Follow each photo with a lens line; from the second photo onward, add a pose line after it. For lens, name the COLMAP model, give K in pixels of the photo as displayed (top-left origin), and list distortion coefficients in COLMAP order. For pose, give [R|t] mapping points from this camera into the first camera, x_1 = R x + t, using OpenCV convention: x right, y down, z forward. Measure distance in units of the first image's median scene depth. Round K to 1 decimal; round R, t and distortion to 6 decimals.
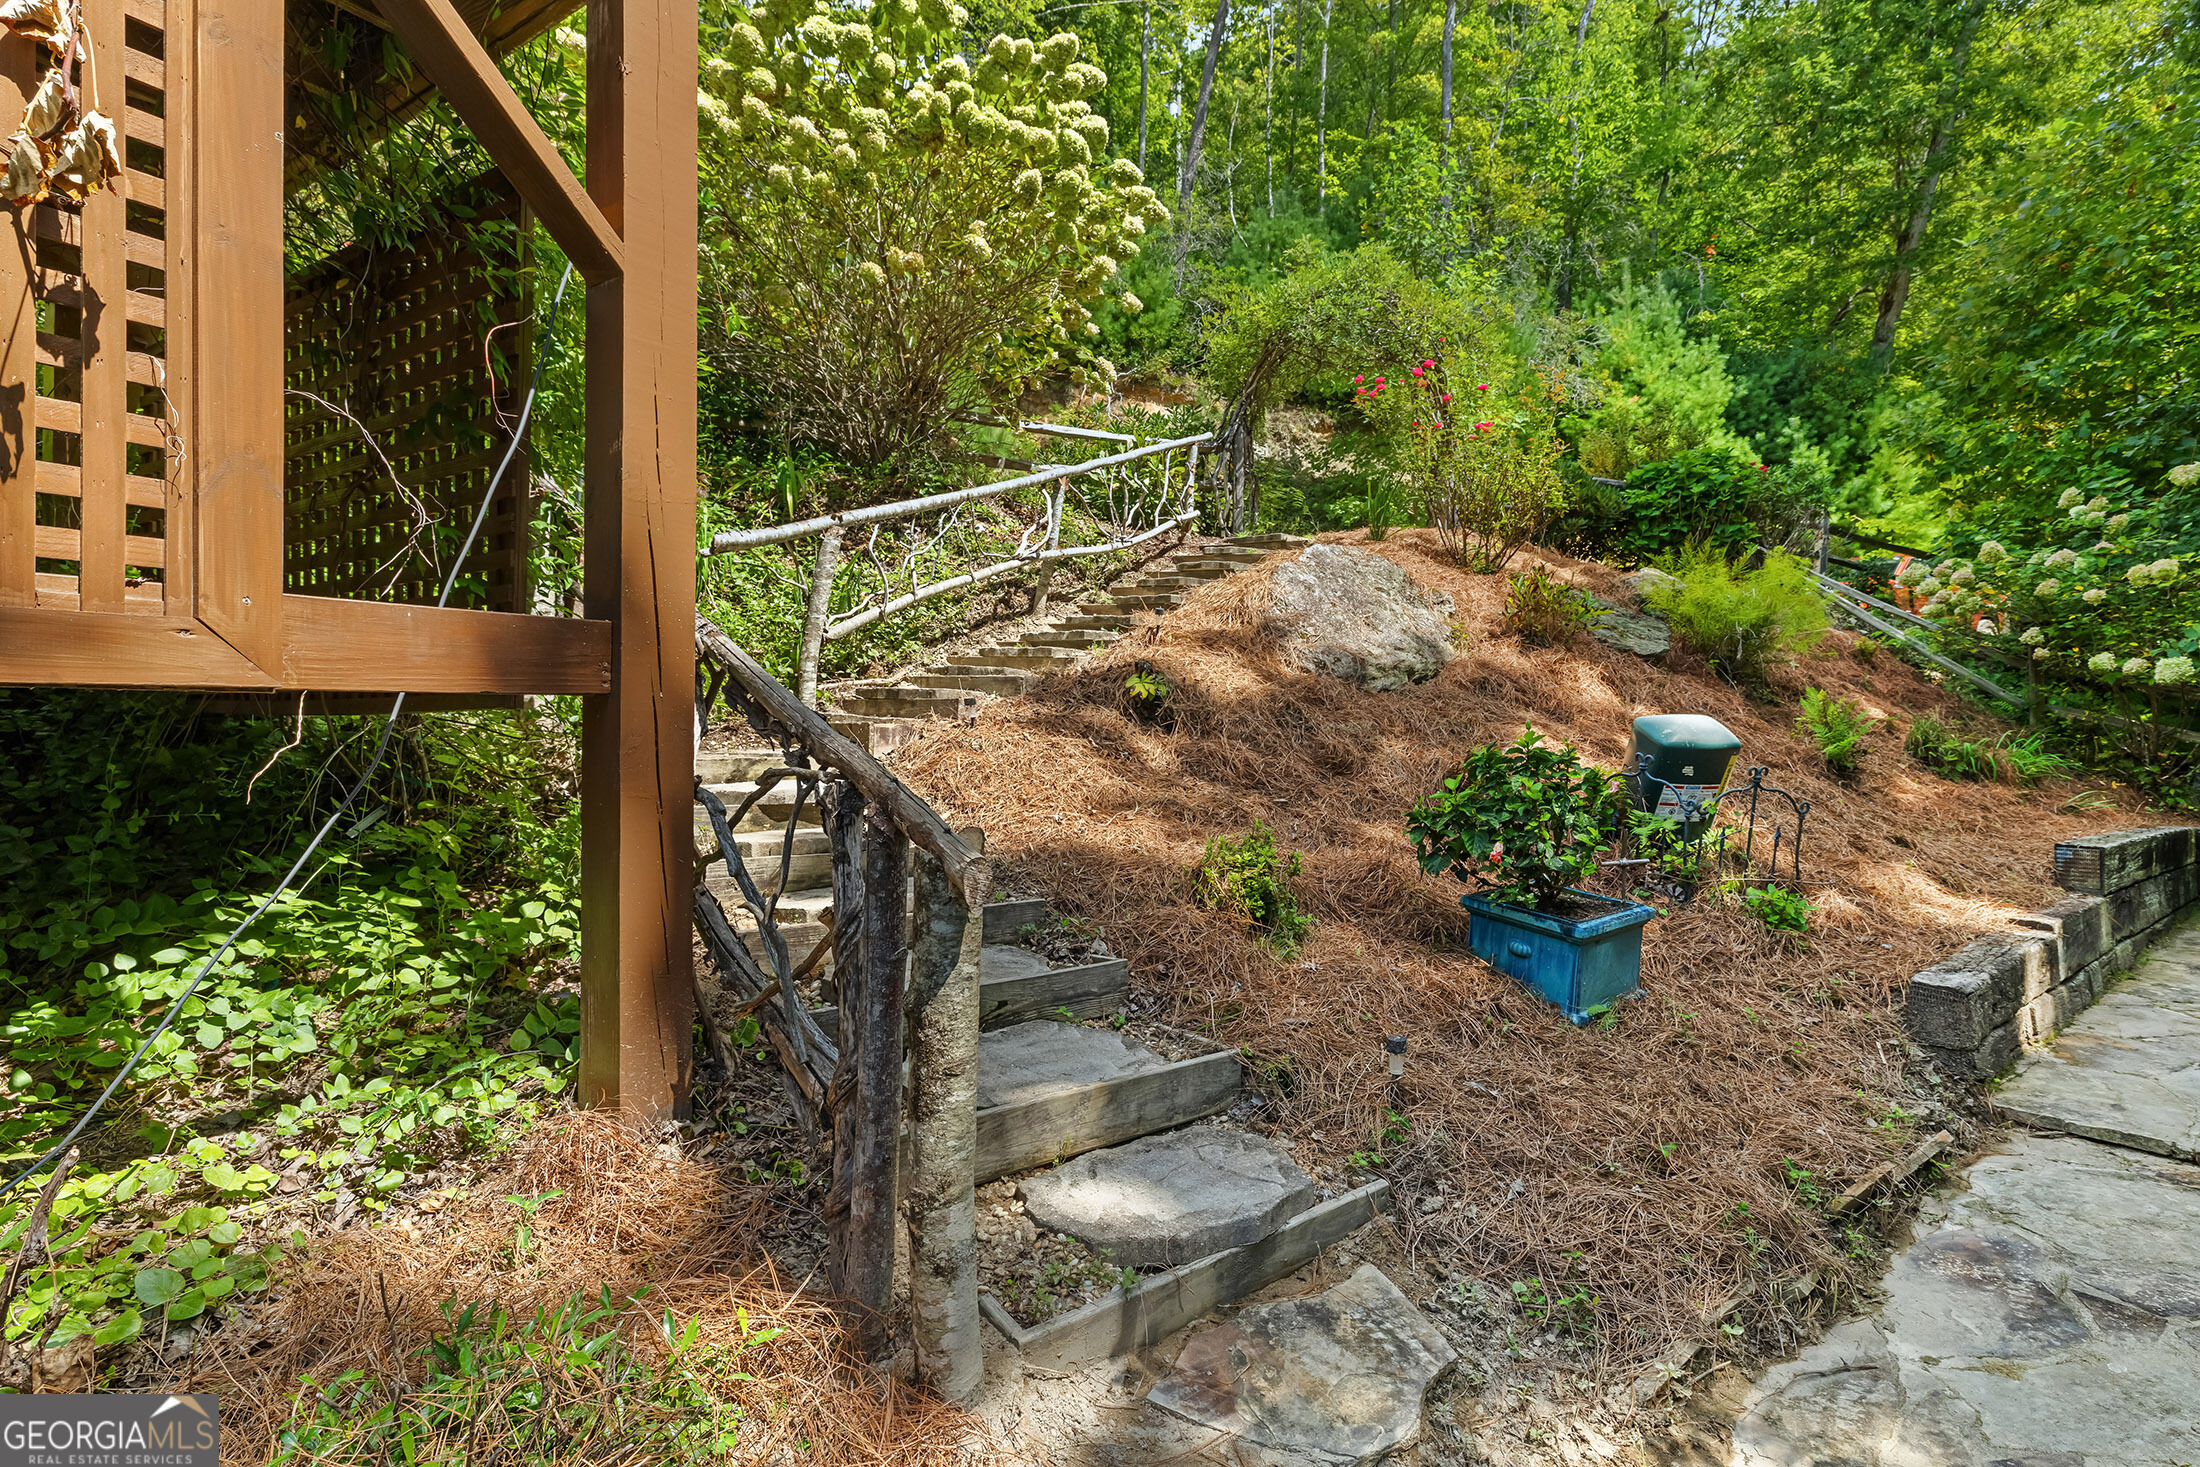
lens RADIAL K [[1064.8, 0, 1100.0], [0, 1064.8, 733.5], [0, 0, 1]] dist [-0.001845, -0.000149]
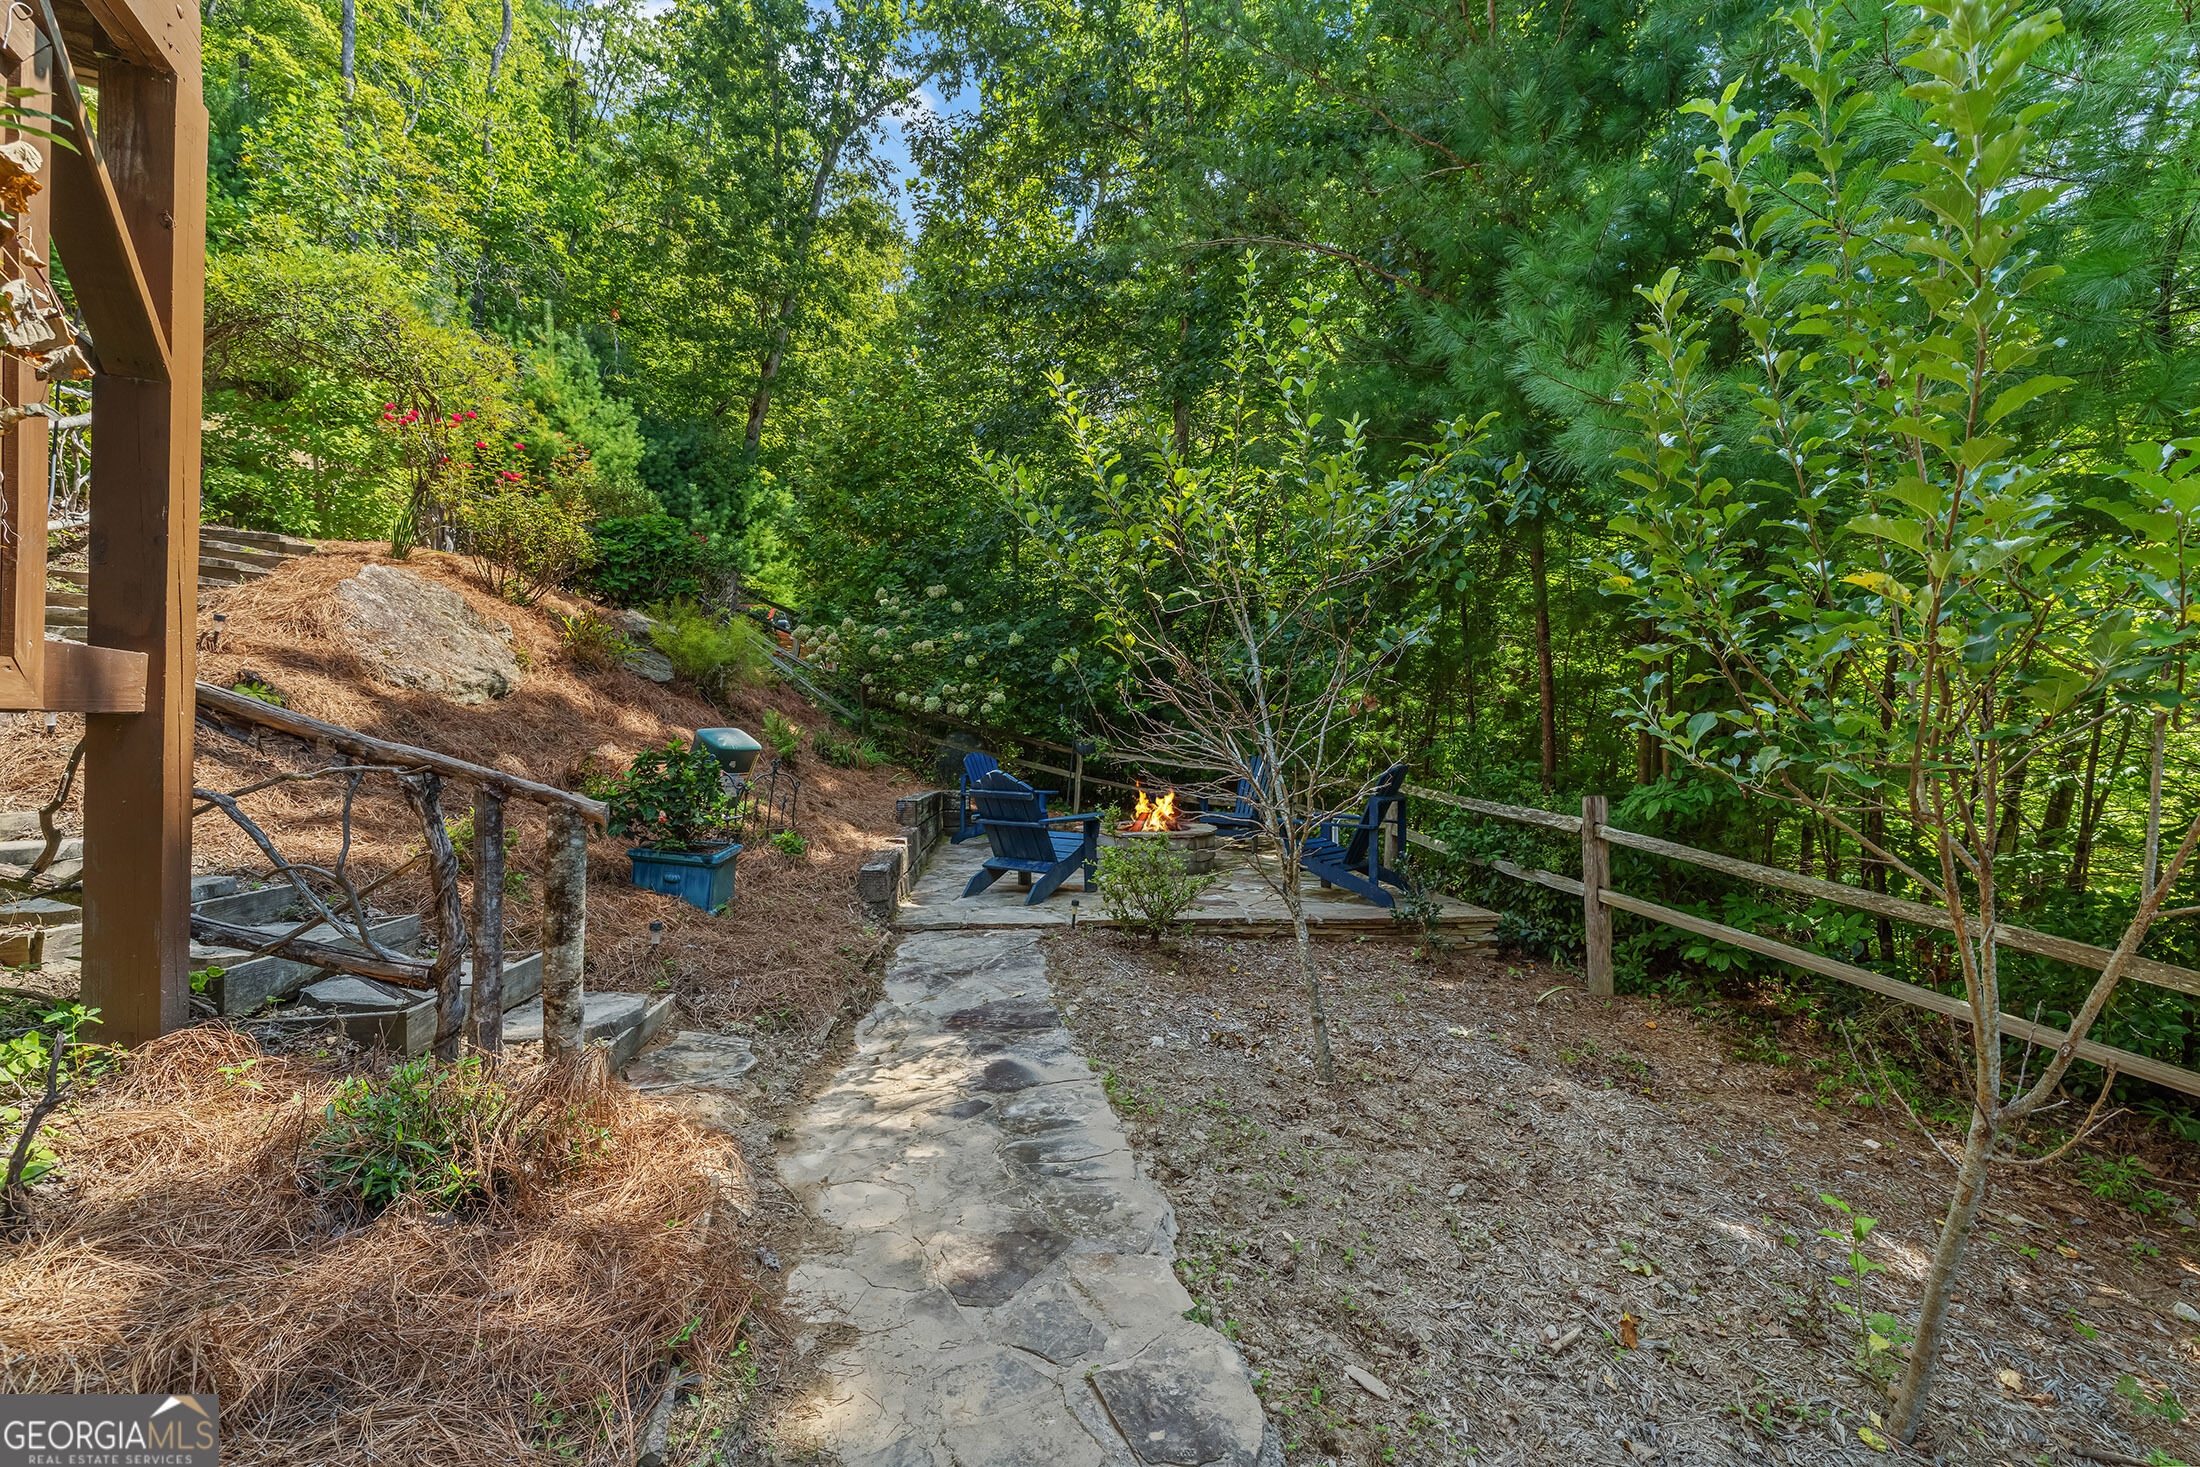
lens RADIAL K [[1064.8, 0, 1100.0], [0, 1064.8, 733.5], [0, 0, 1]] dist [-0.001845, -0.000149]
pose [[0.556080, 0.001764, 0.831127, -0.207163], [0.003271, 0.999985, -0.004311, -0.000695], [-0.831123, 0.005116, 0.556066, -0.147518]]
